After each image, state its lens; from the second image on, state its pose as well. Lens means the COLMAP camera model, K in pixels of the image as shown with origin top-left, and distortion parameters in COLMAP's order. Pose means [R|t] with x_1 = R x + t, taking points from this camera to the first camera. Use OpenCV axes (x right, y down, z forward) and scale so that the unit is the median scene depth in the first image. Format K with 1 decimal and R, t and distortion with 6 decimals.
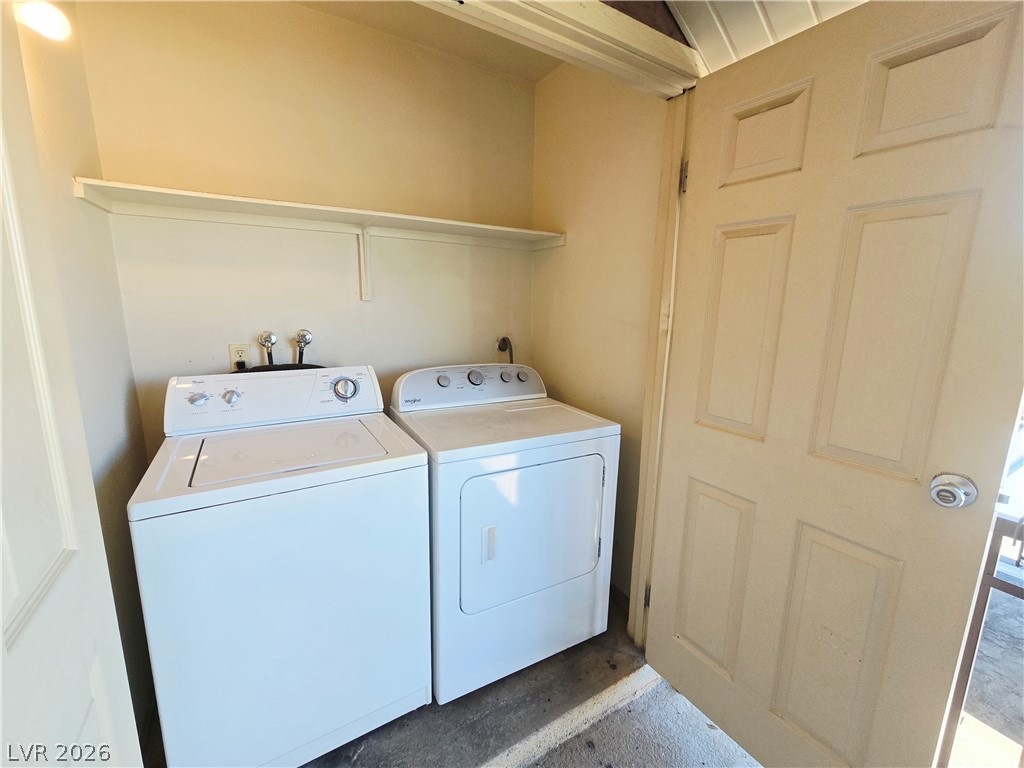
lens RADIAL K [[420.4, 0, 514.1], [0, 420.4, 377.9], [0, 0, 1]] dist [-0.001721, 0.000132]
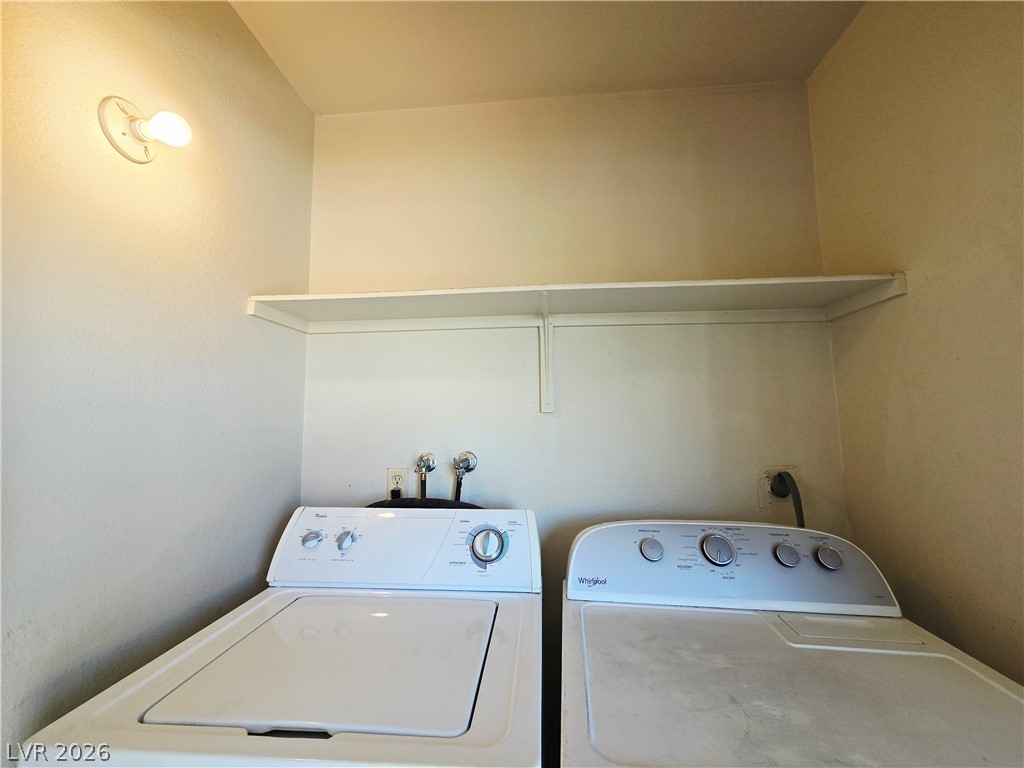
lens RADIAL K [[420.4, 0, 514.1], [0, 420.4, 377.9], [0, 0, 1]] dist [-0.001721, 0.000132]
pose [[0.813017, -0.080879, -0.576594, 0.023767], [-0.084463, 0.963446, -0.254239, -0.054066], [0.576080, 0.255401, 0.776467, 0.398498]]
